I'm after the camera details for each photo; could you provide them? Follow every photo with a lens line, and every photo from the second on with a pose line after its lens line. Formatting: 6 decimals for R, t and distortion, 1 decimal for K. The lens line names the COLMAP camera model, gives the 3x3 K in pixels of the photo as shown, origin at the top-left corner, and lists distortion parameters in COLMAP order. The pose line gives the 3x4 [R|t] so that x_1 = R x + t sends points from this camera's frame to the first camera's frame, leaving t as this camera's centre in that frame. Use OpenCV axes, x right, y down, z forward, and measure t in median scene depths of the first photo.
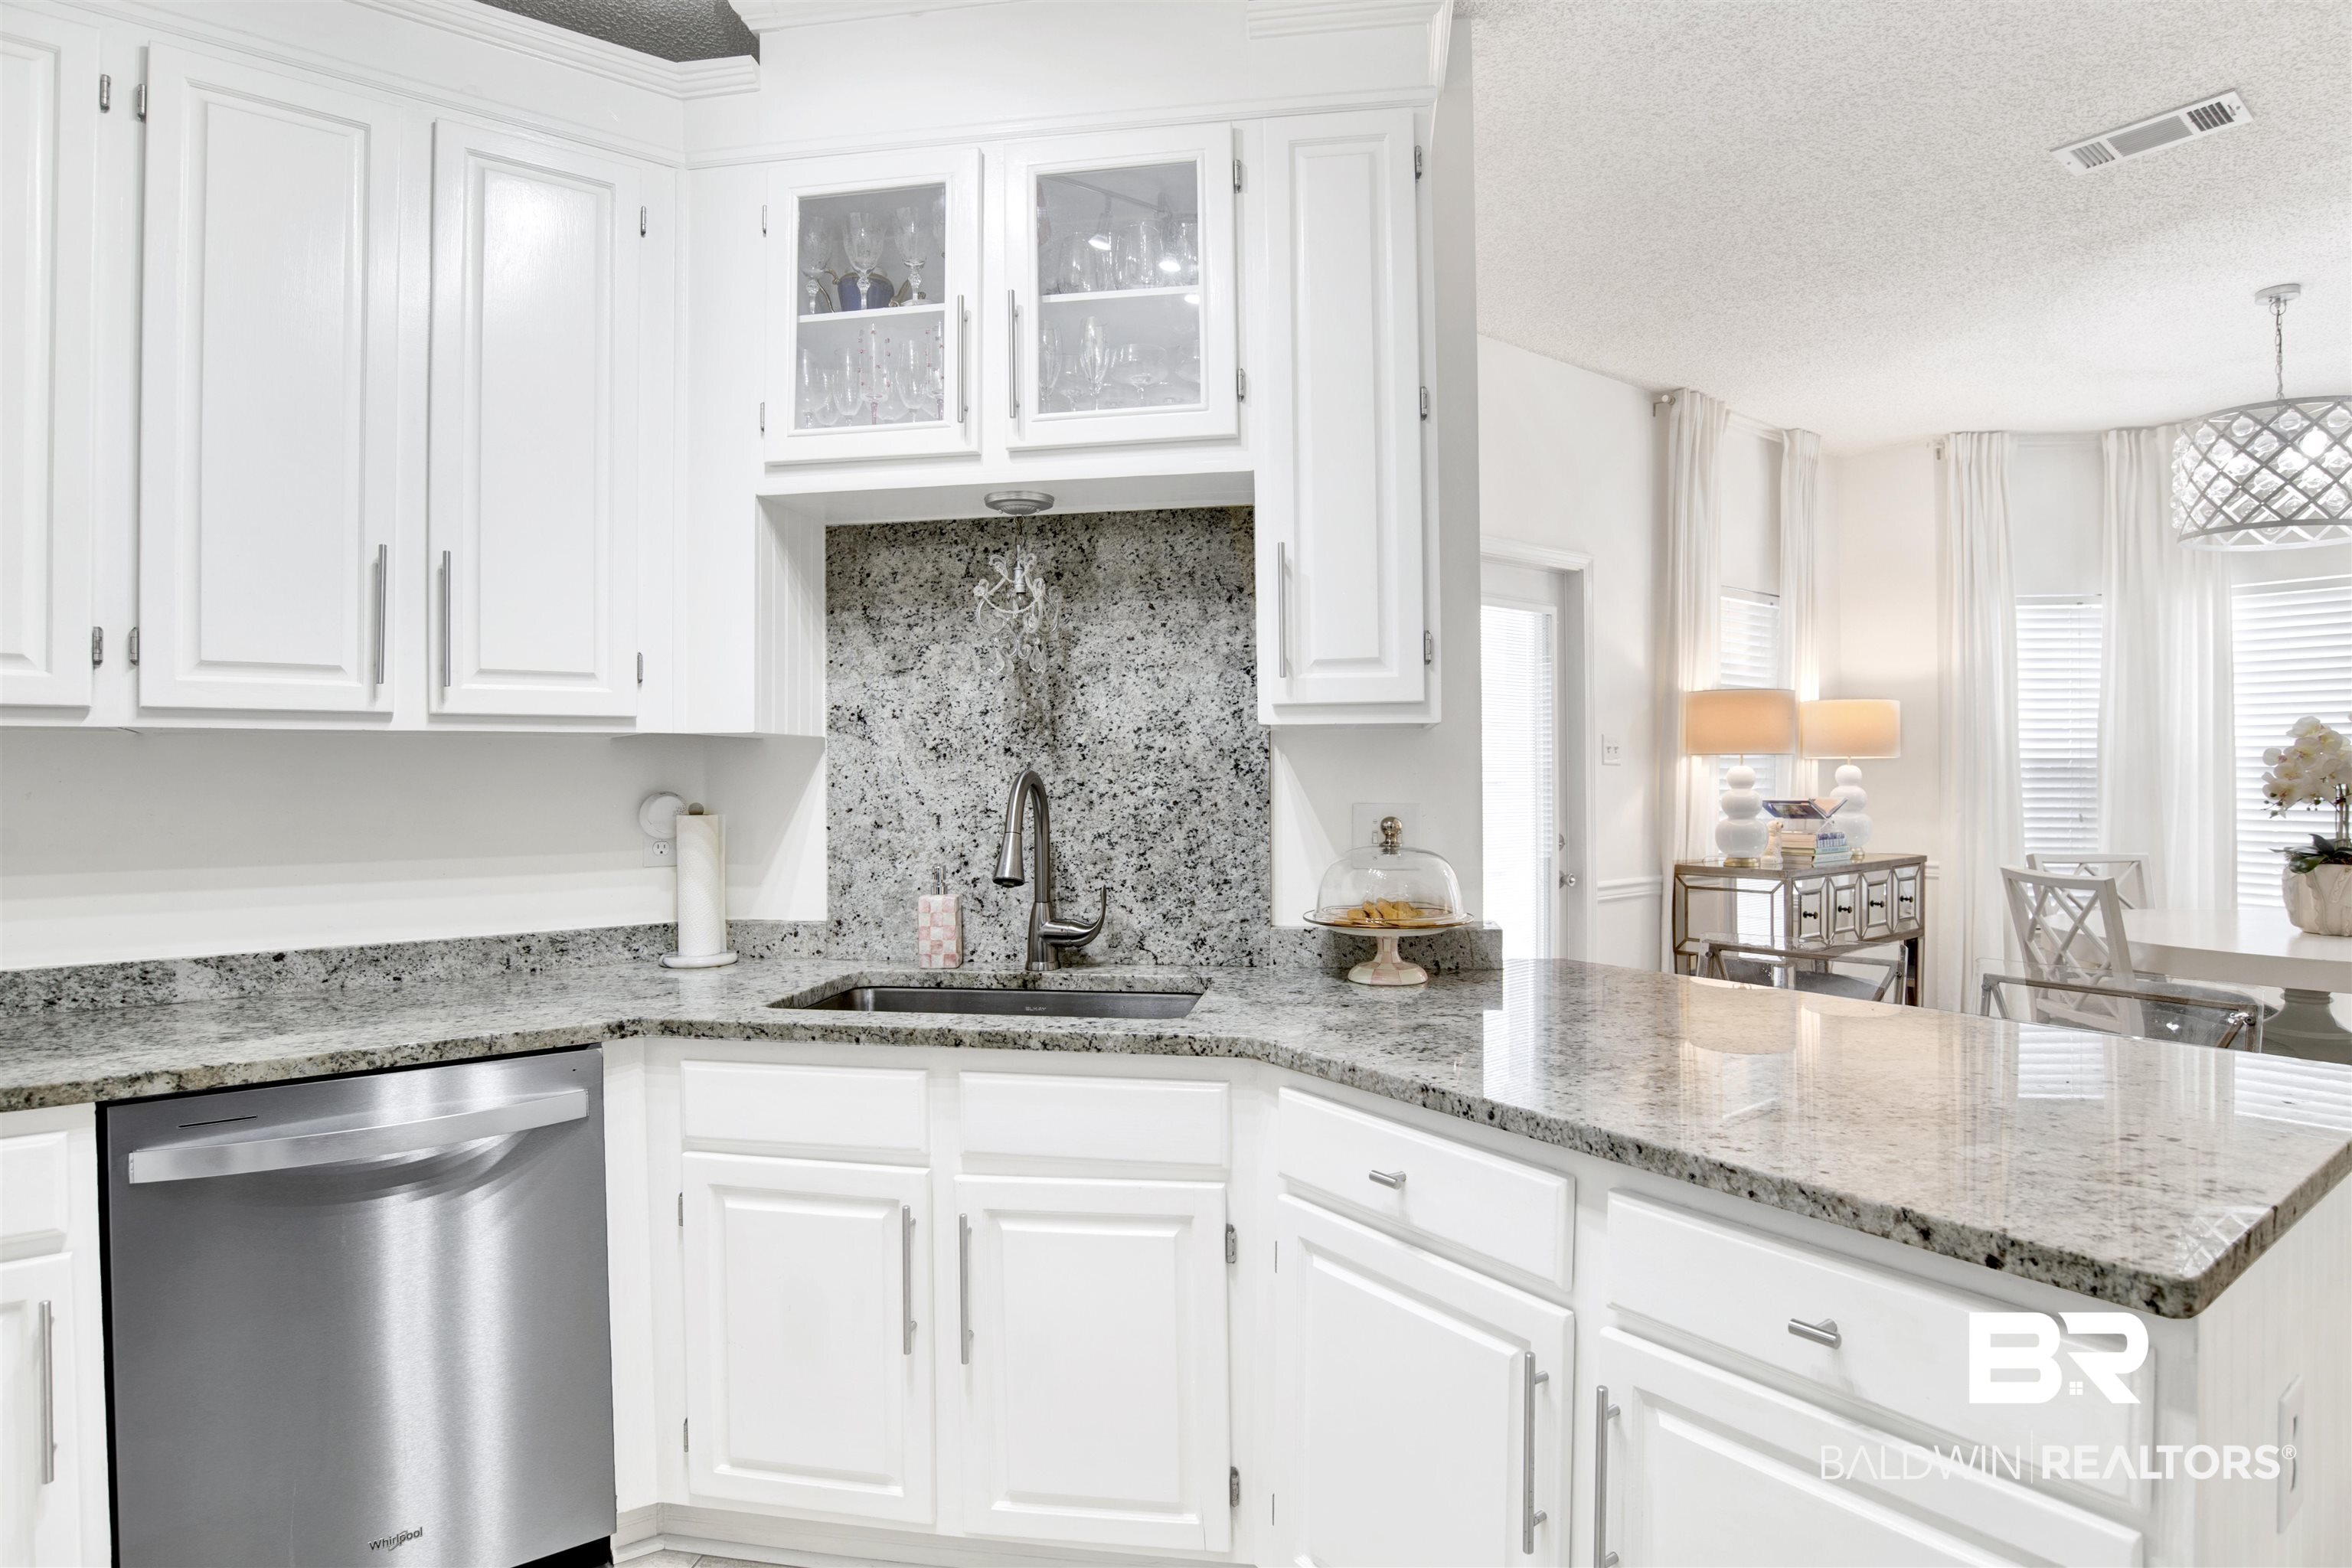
lens RADIAL K [[1246.5, 0, 1188.7], [0, 1246.5, 767.1], [0, 0, 1]] dist [-0.057445, 0.019062]
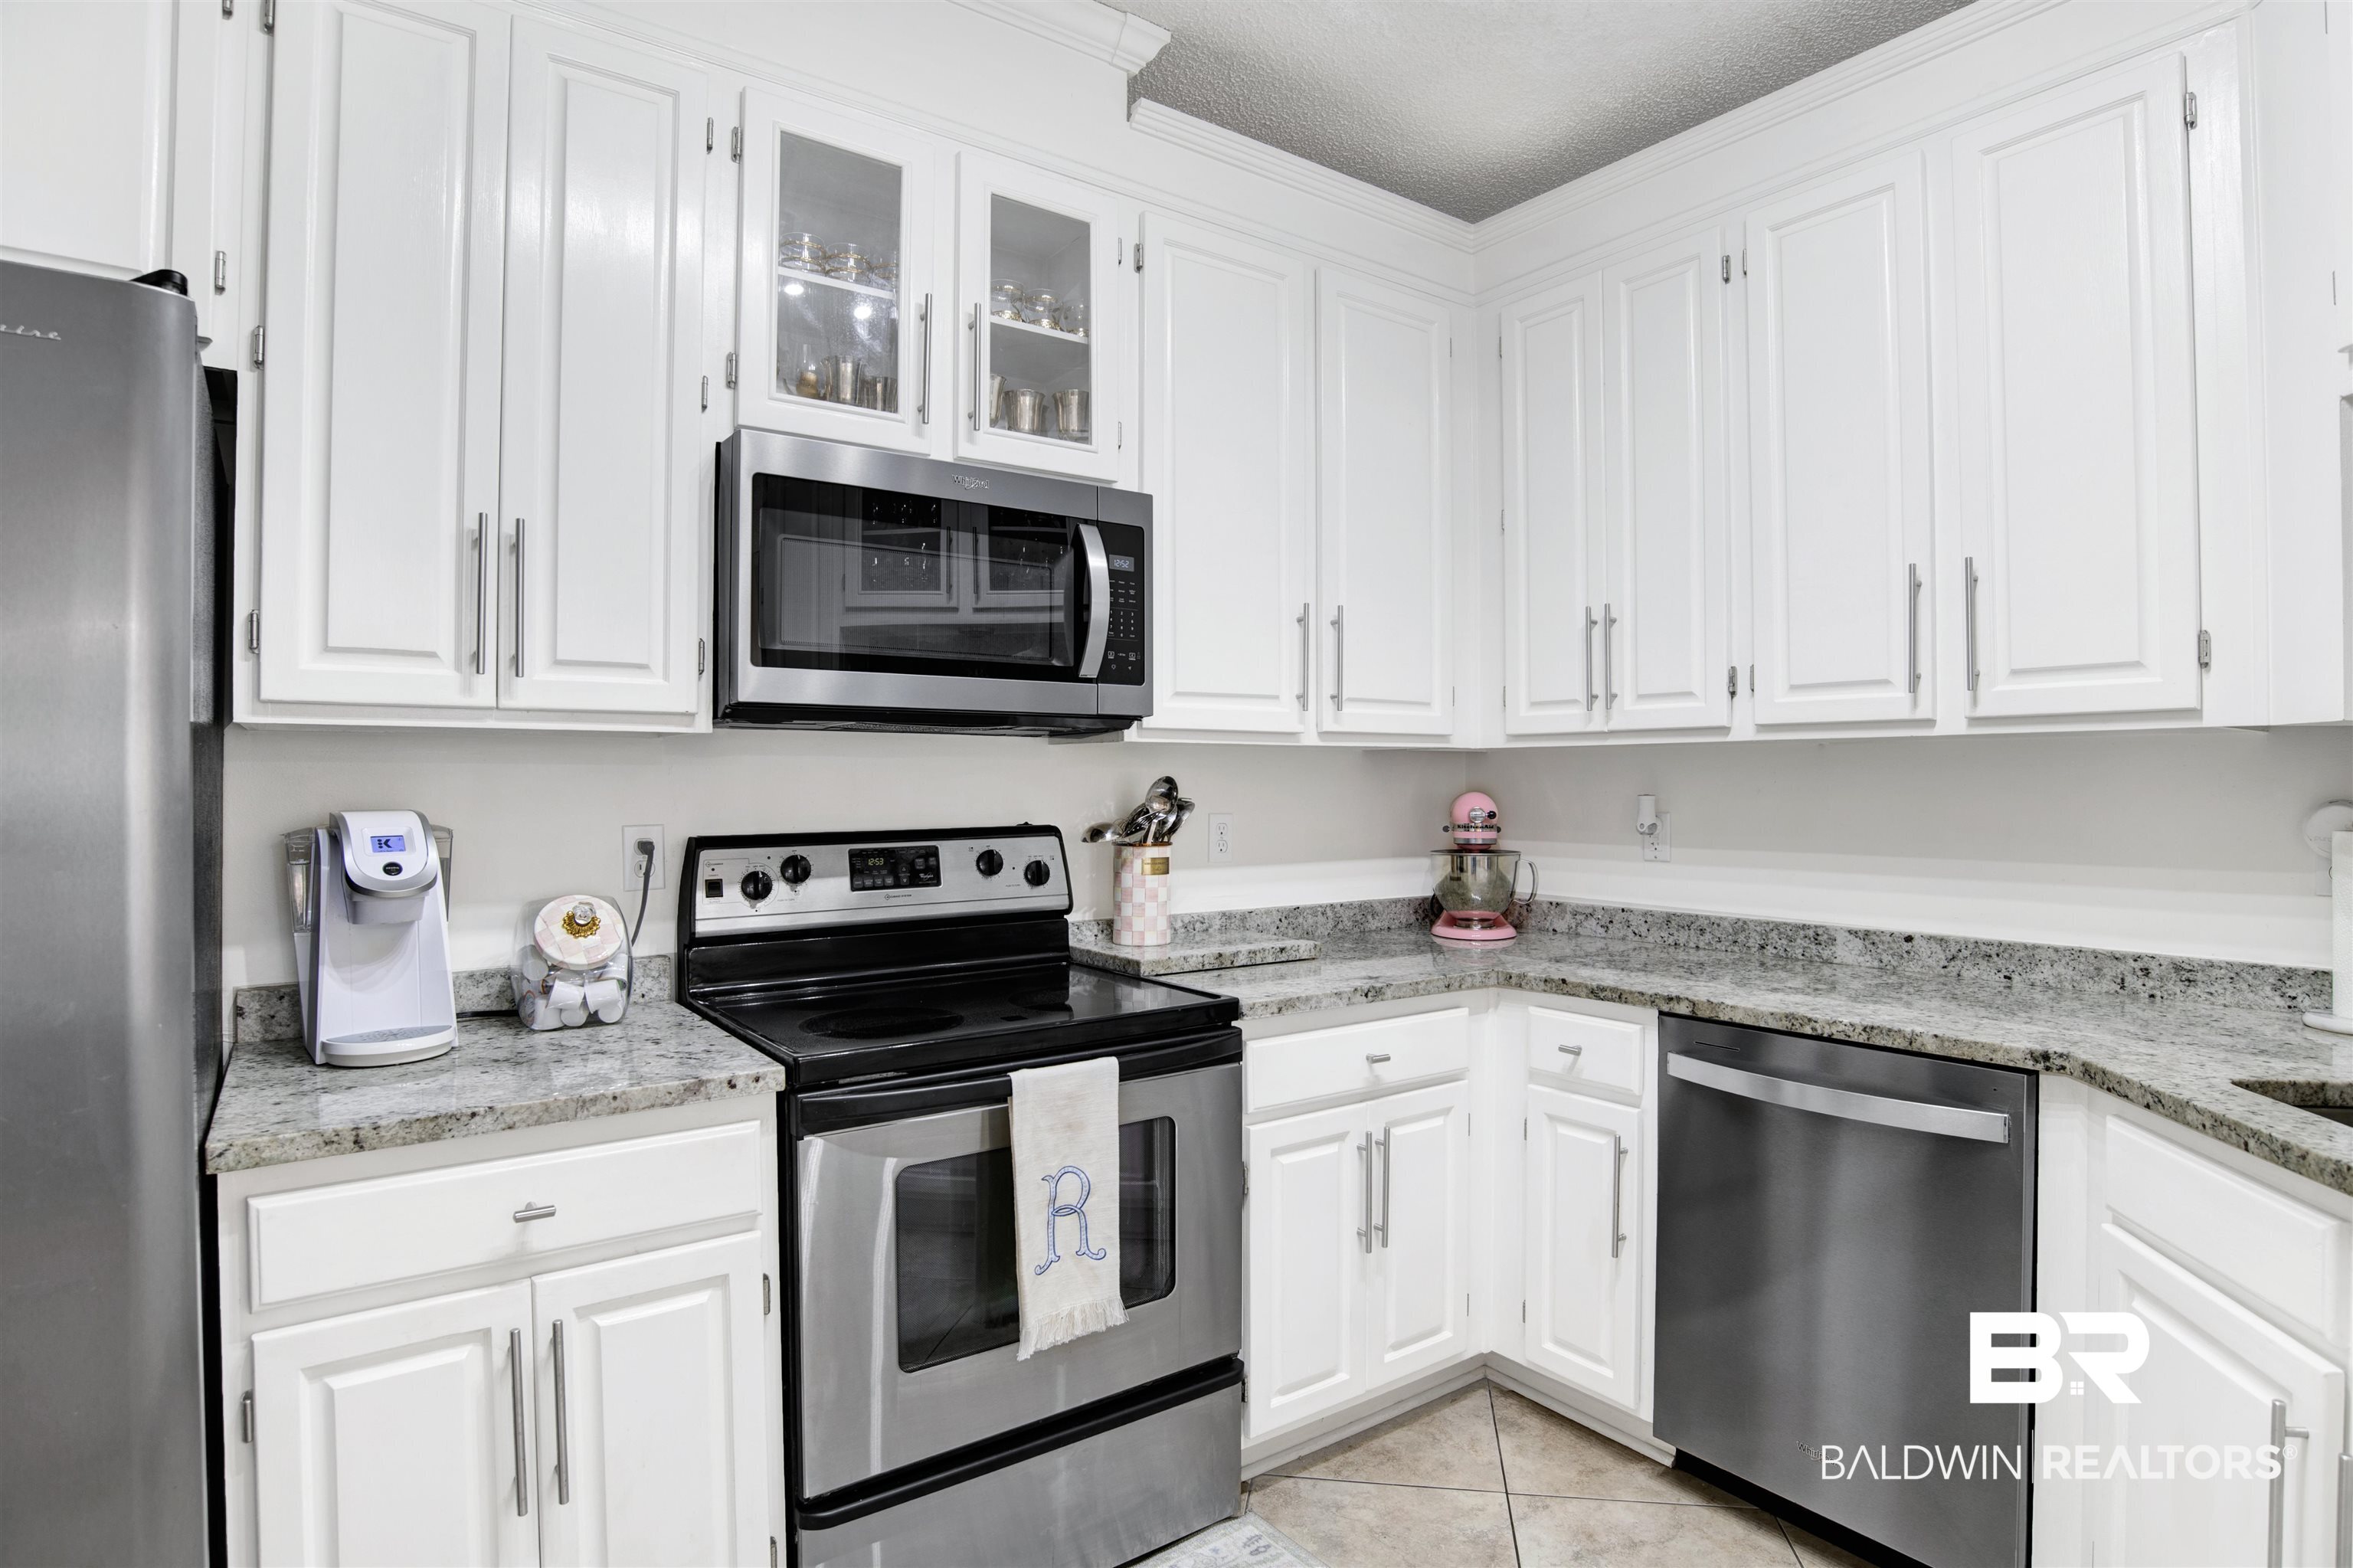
lens RADIAL K [[1247.1, 0, 1194.4], [0, 1247.1, 759.4], [0, 0, 1]] dist [-0.057445, 0.019062]
pose [[-0.019945, -0.011136, -0.999739, 0.417044], [0.005605, 0.999921, -0.011250, -0.000952], [0.999785, -0.005828, -0.019881, 0.370447]]
